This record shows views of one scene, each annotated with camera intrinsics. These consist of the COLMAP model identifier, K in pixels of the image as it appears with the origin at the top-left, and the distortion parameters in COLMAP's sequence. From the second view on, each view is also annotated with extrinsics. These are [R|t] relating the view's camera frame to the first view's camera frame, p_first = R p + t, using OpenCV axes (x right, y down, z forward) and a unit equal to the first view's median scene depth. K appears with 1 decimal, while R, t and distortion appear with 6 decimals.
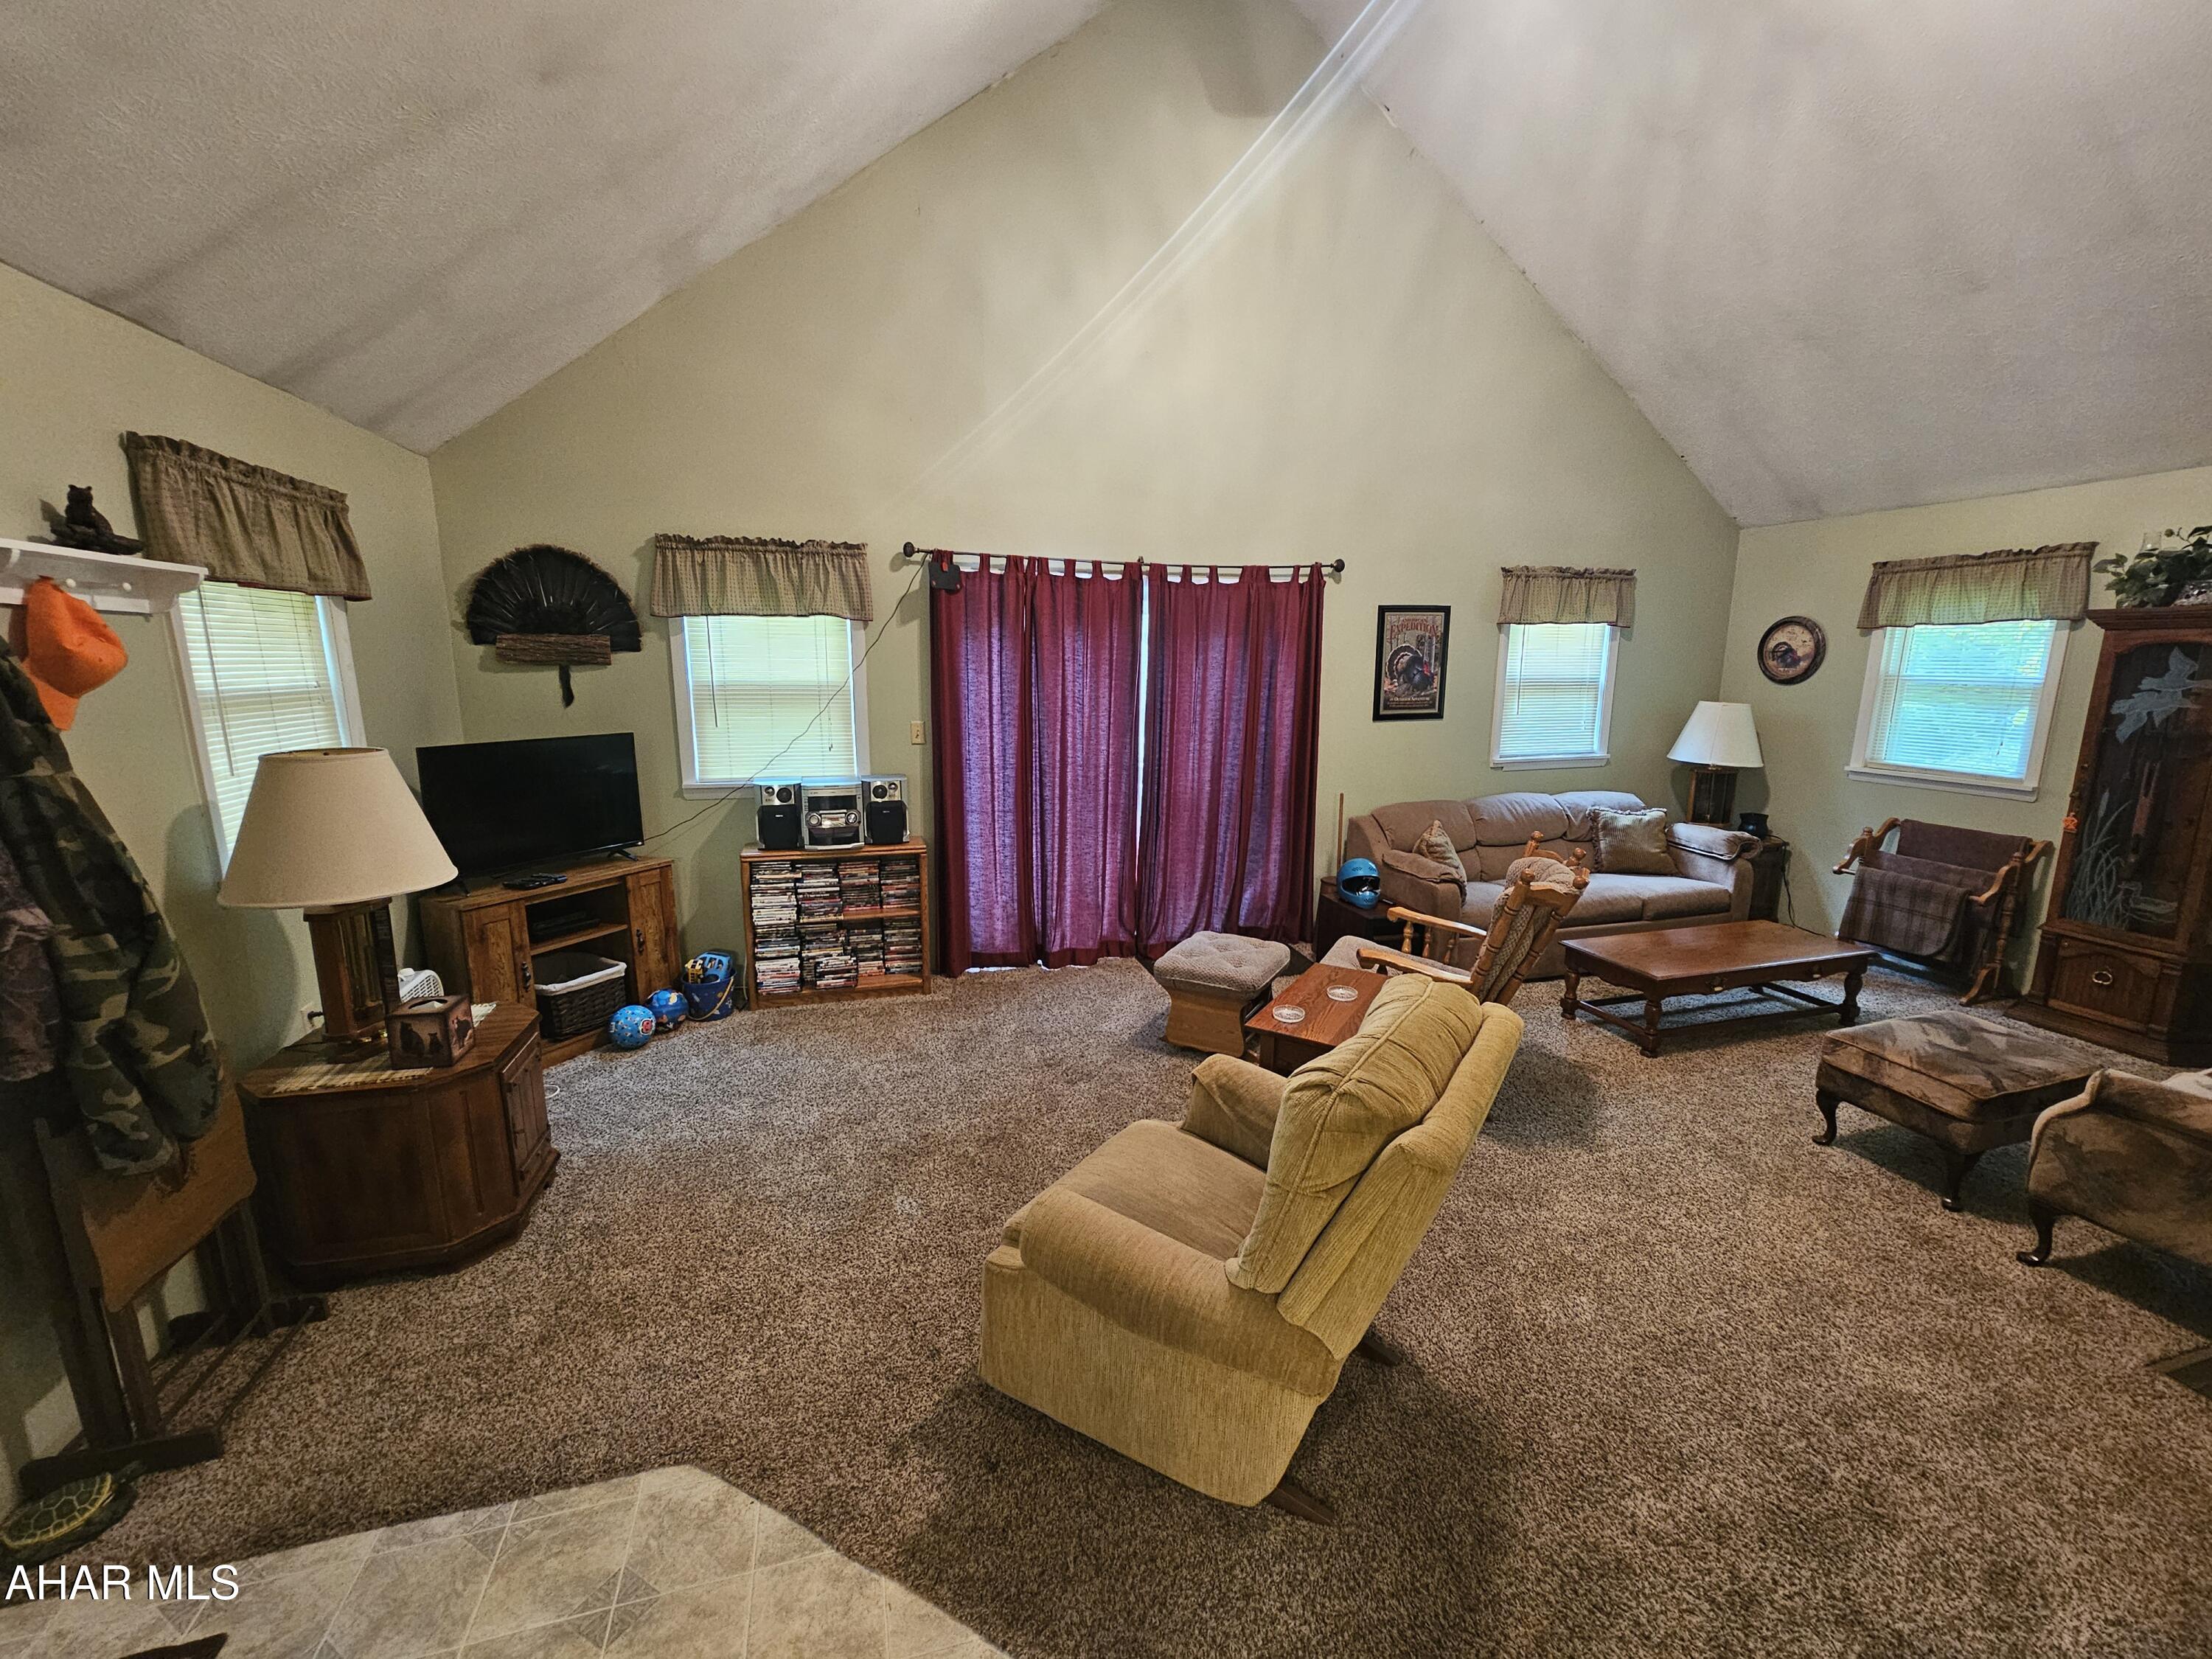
lens RADIAL K [[903.3, 0, 1104.4], [0, 903.3, 831.1], [0, 0, 1]] dist [-0.006695, -0.001113]
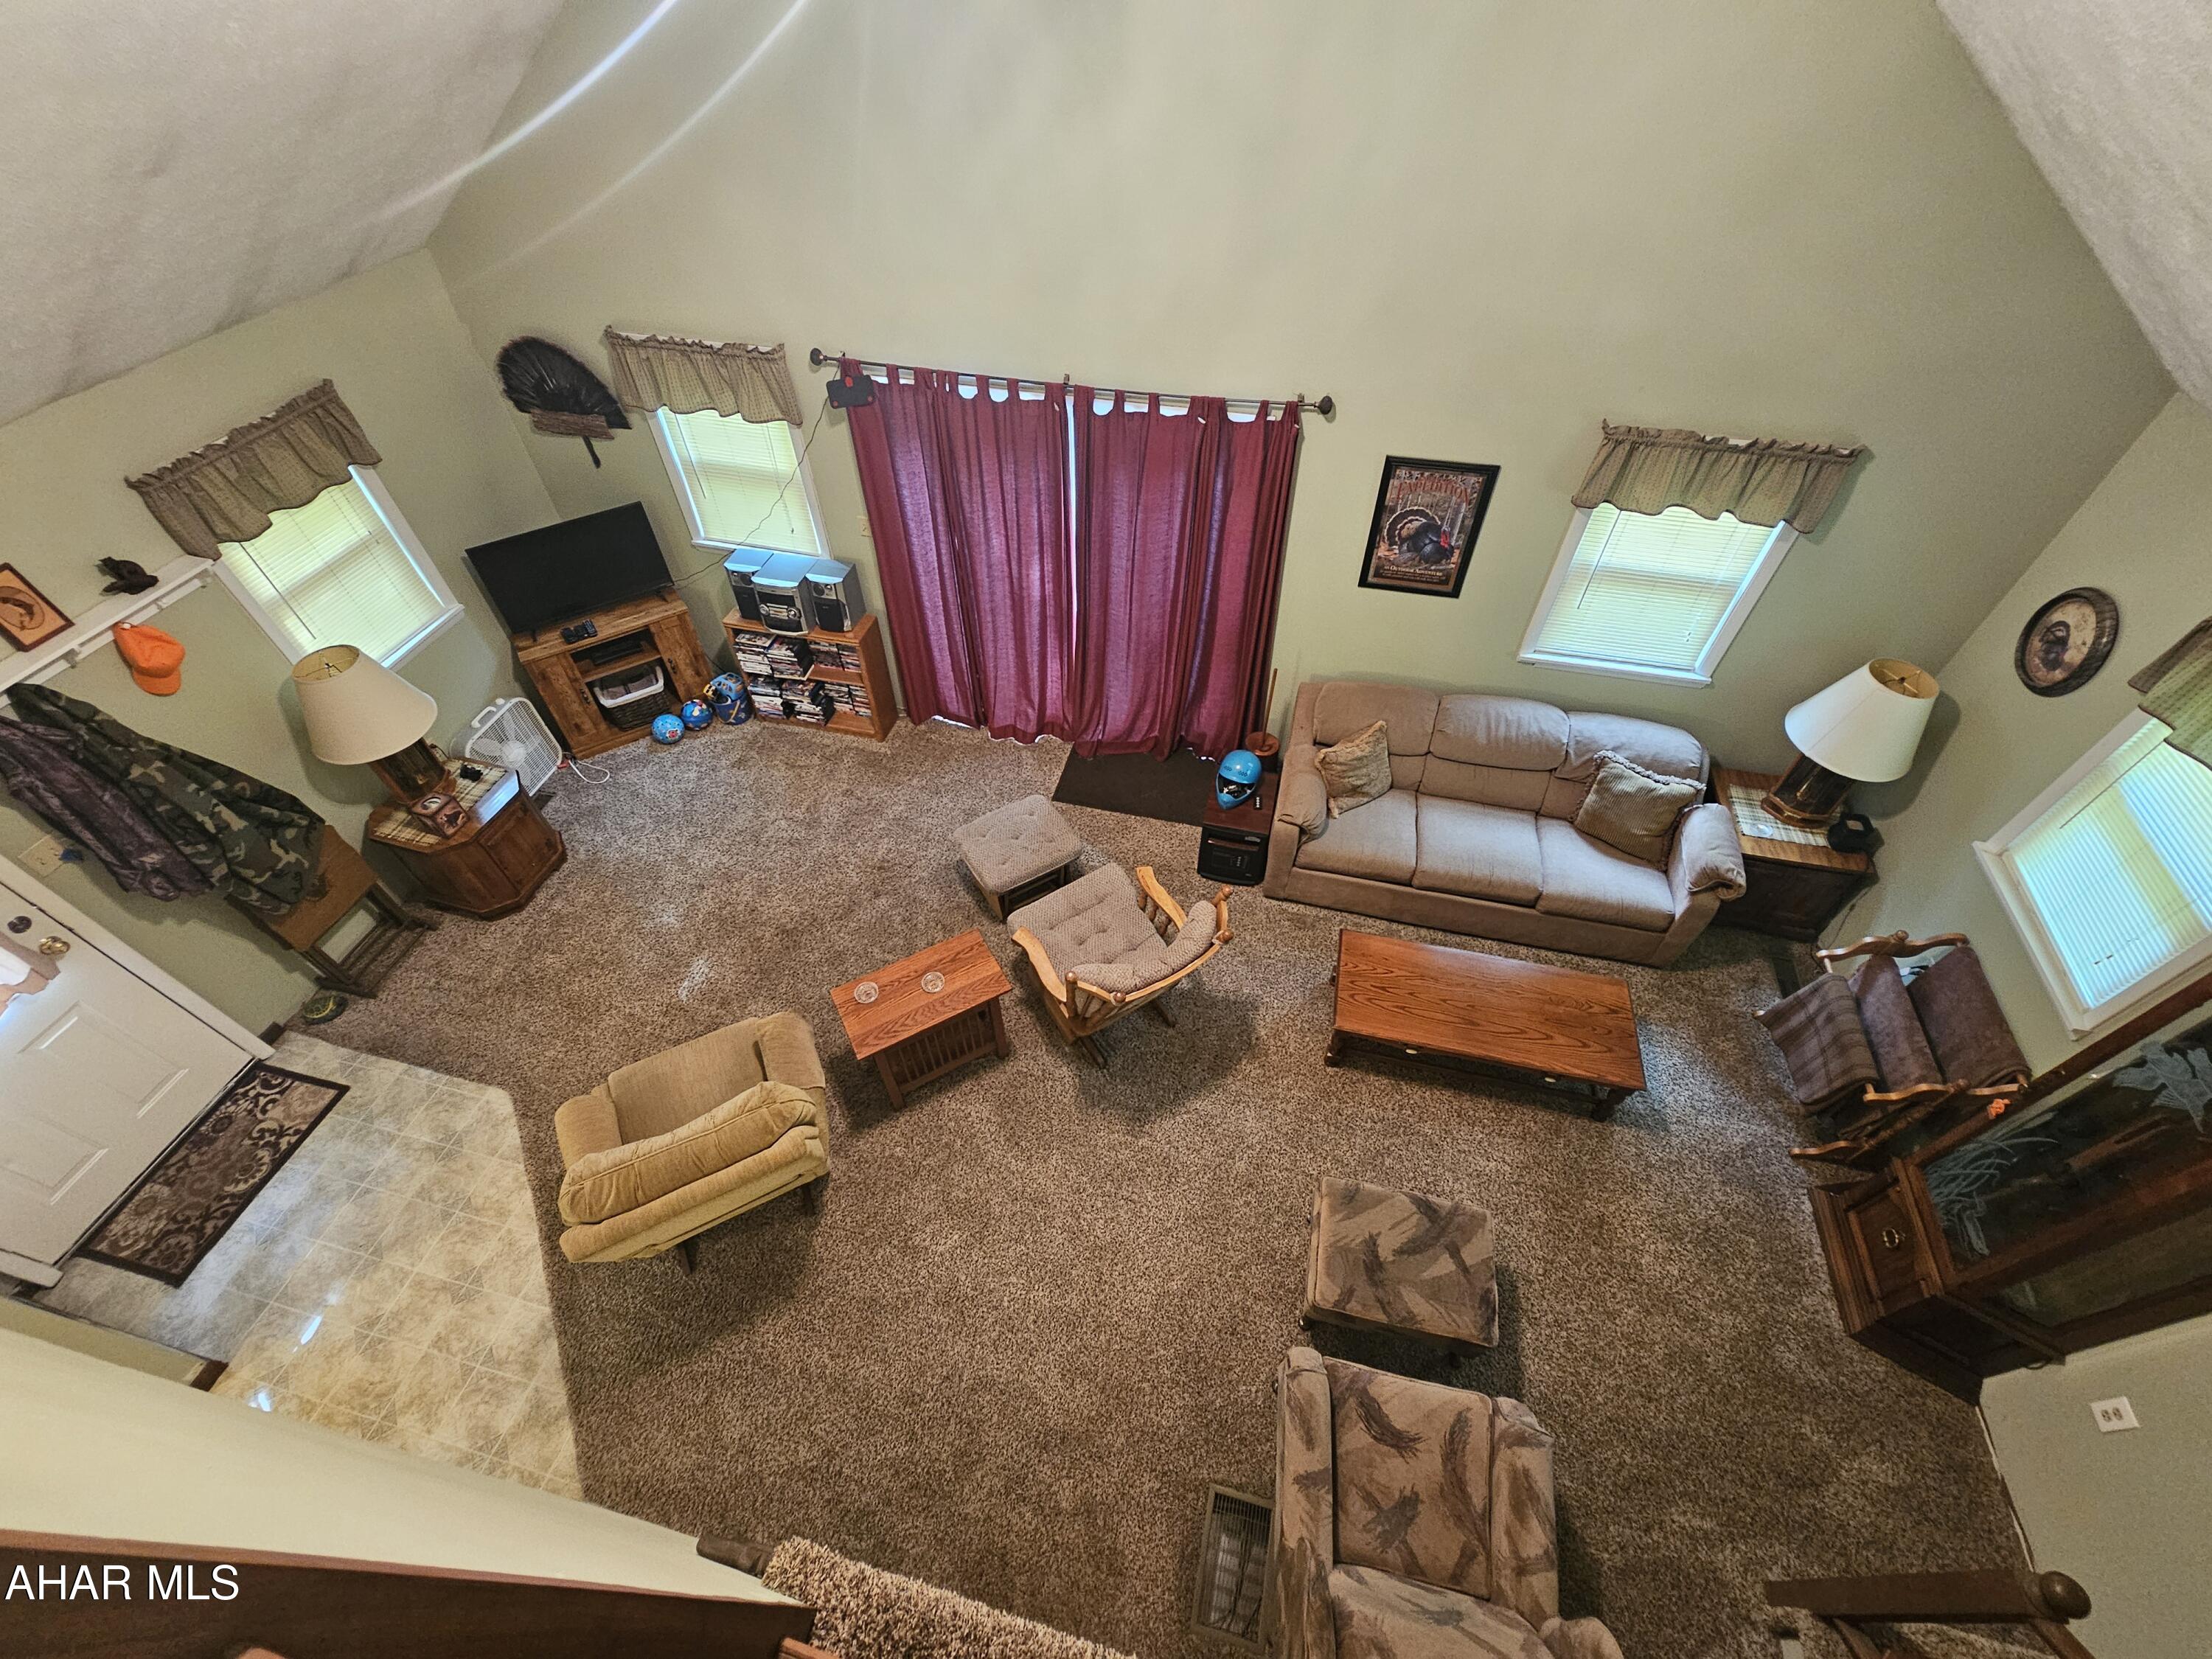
lens RADIAL K [[903.3, 0, 1106.7], [0, 903.3, 831.1], [0, 0, 1]] dist [-0.006695, -0.001113]
pose [[0.869233, 0.362466, -0.336234, 0.541702], [-0.085833, 0.780388, 0.619377, -0.524116], [0.486896, -0.509523, 0.709450, 0.206715]]
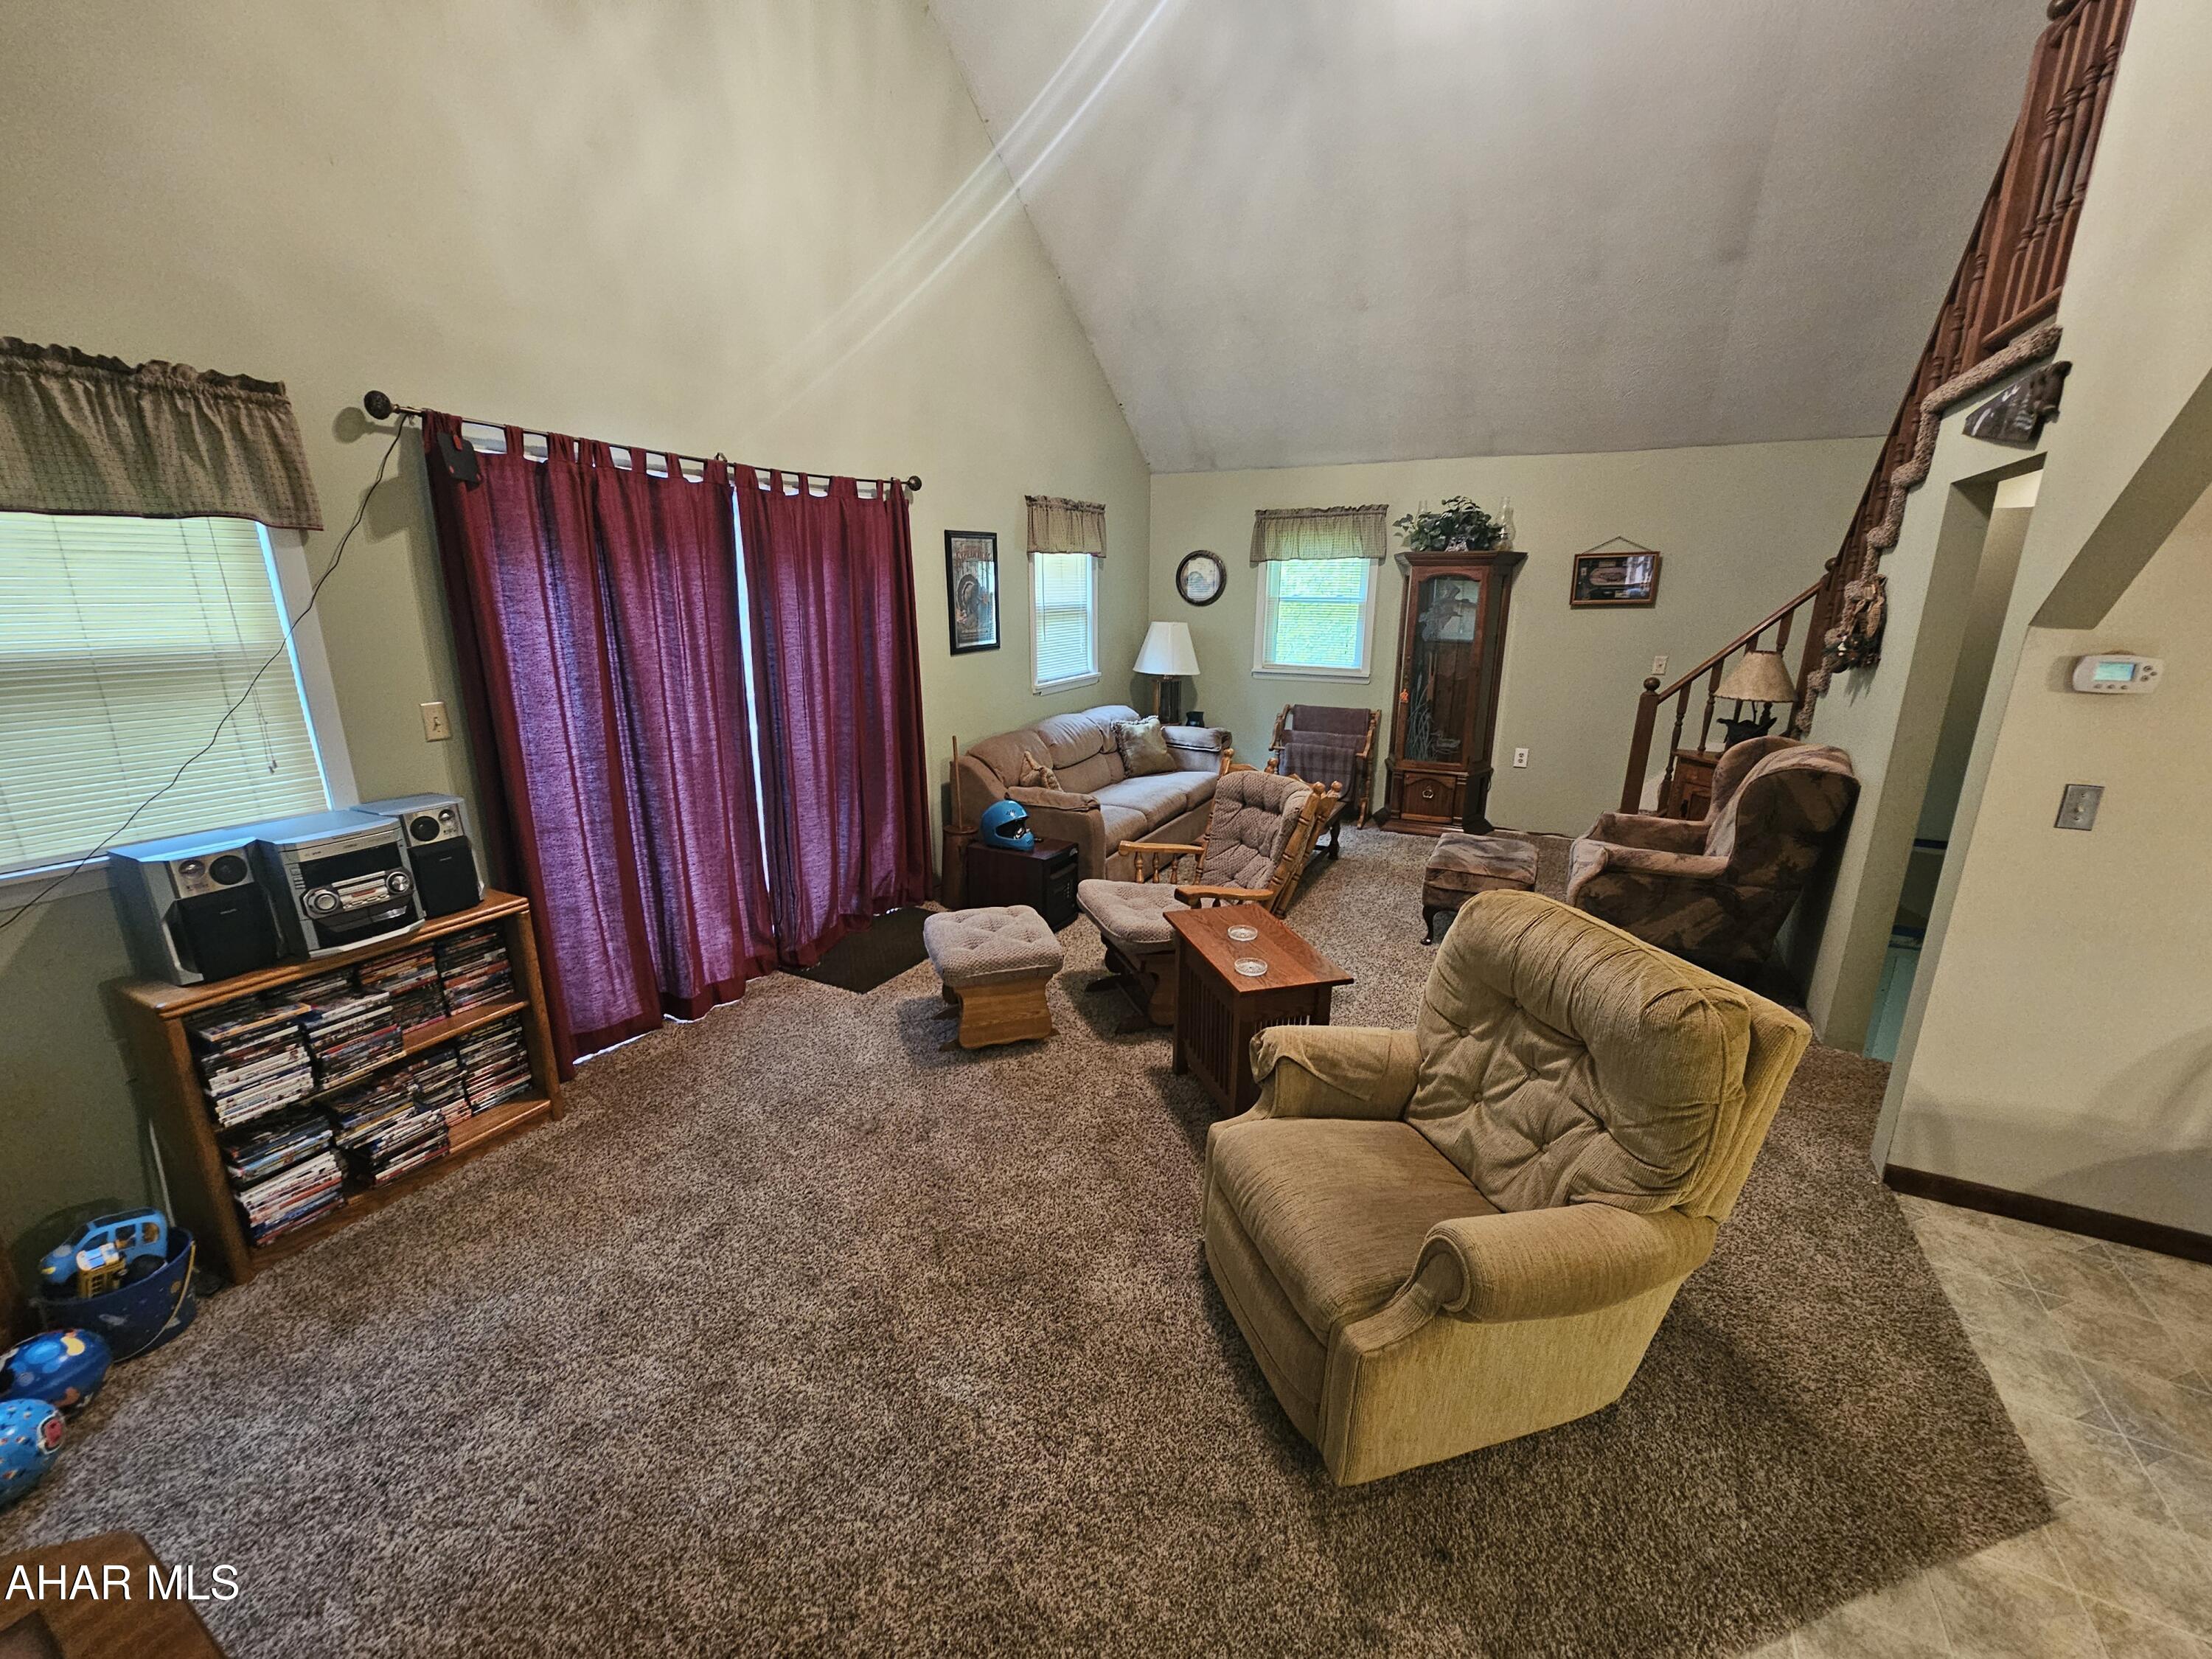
lens RADIAL K [[903.3, 0, 1102.8], [0, 903.3, 836.2], [0, 0, 1]] dist [-0.006695, -0.001113]
pose [[0.688209, -0.199338, 0.697590, -0.342545], [0.137339, 0.979924, 0.144525, -0.060616], [-0.712395, -0.003657, 0.701770, 0.263202]]
